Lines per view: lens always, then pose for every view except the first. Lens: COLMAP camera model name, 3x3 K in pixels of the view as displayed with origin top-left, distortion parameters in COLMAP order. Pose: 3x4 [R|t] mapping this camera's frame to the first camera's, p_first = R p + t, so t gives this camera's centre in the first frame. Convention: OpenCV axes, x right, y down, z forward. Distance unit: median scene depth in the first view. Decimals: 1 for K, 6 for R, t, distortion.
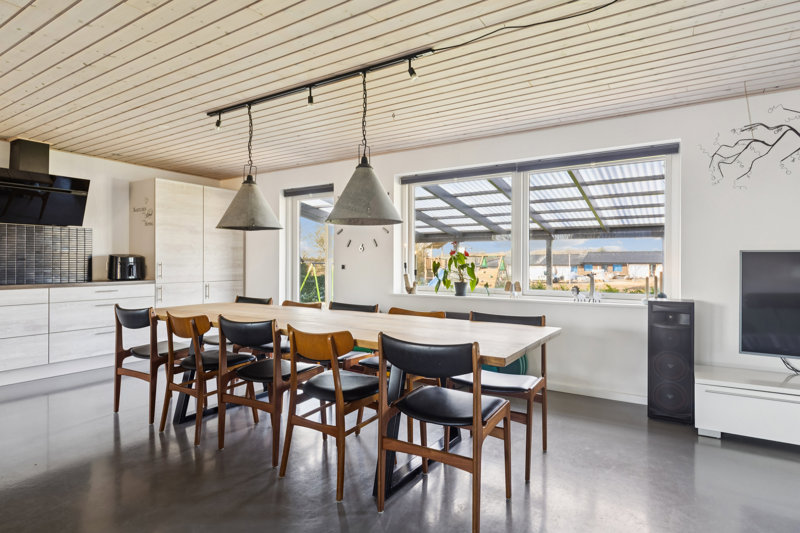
lens RADIAL K [[426.1, 0, 407.6], [0, 426.1, 263.6], [0, 0, 1]] dist [-0.018740, -0.000376]
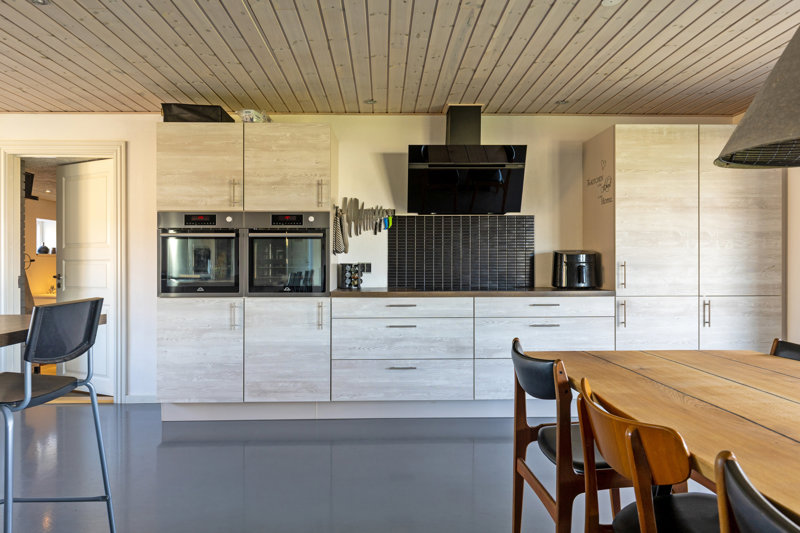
lens RADIAL K [[512.0, 0, 394.7], [0, 512.0, 266.2], [0, 0, 1]] dist [-0.001807, -0.002930]
pose [[0.538659, -0.001619, -0.842522, -0.146986], [0.001235, 0.999999, -0.001132, 0.004085], [0.842523, -0.000431, 0.538660, 0.338844]]
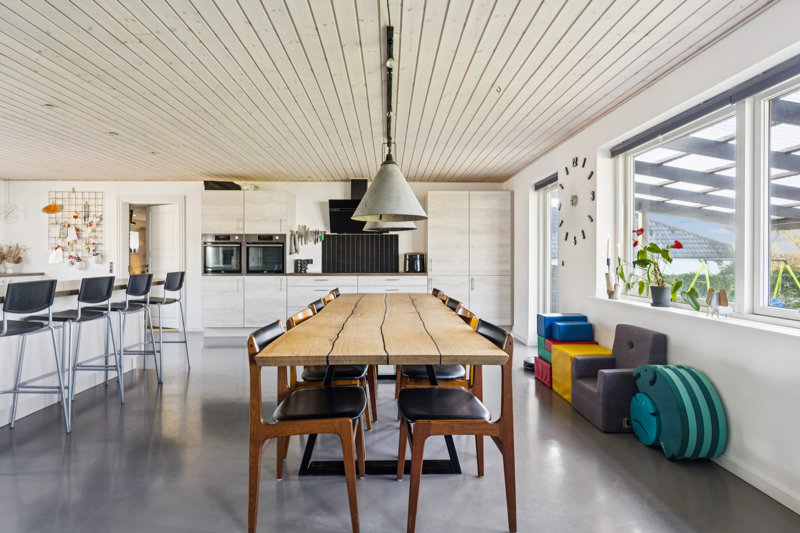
lens RADIAL K [[426.1, 0, 405.3], [0, 426.1, 262.8], [0, 0, 1]] dist [-0.018740, -0.000376]
pose [[0.555090, 0.005281, -0.831773, 0.420354], [-0.000253, 0.999981, 0.006180, 0.001405], [0.831790, -0.003220, 0.555081, 0.253063]]
